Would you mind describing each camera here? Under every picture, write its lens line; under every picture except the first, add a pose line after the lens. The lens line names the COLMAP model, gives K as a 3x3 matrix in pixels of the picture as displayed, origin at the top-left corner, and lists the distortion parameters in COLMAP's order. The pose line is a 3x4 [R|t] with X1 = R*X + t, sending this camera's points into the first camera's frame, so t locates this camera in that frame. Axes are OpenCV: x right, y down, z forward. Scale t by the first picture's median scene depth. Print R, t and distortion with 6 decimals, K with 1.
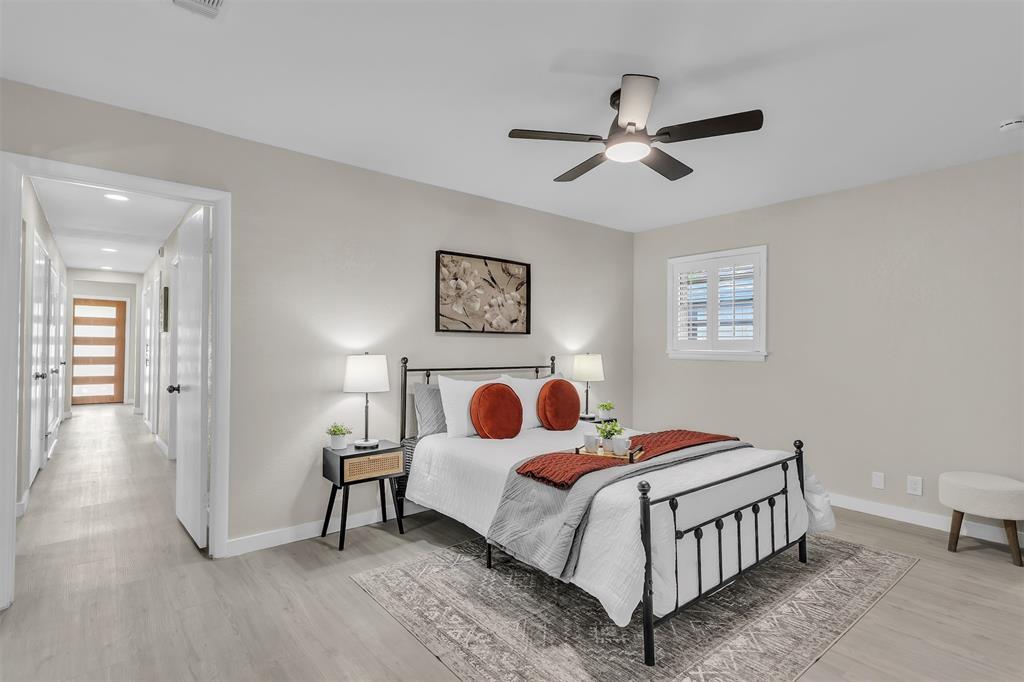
lens RADIAL K [[506.4, 0, 508.5], [0, 506.4, 338.4], [0, 0, 1]] dist [-0.001395, -0.000084]
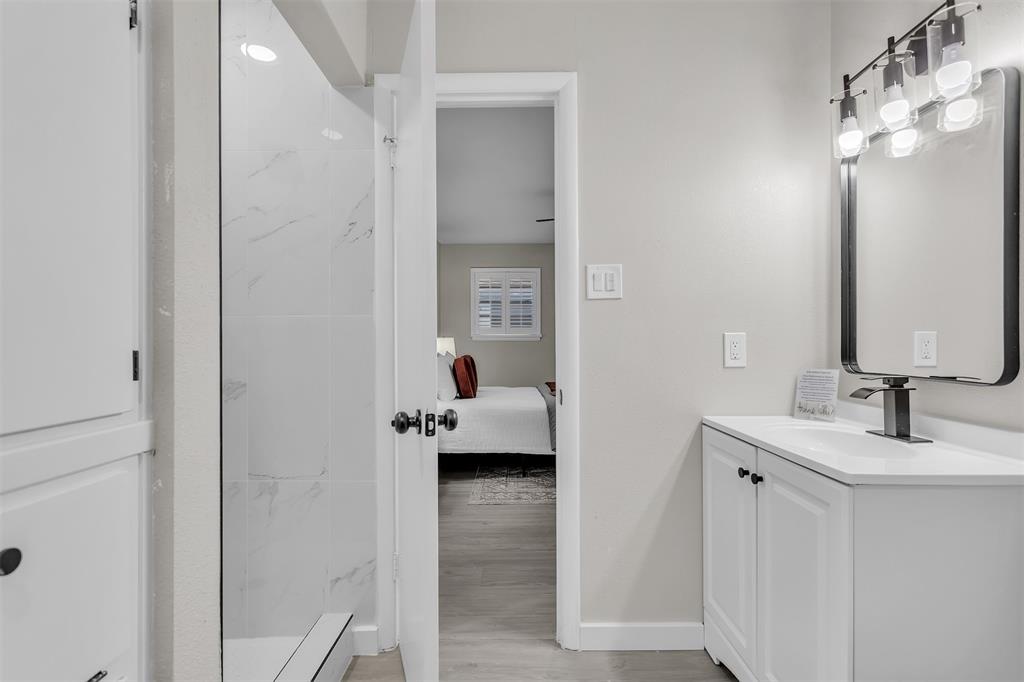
lens RADIAL K [[506.4, 0, 509.3], [0, 506.4, 338.4], [0, 0, 1]] dist [-0.001395, -0.000084]
pose [[0.633415, -0.006696, 0.773783, -1.251098], [-0.005830, 0.999893, 0.013425, 0.024854], [-0.773790, -0.013015, 0.633308, 0.097622]]
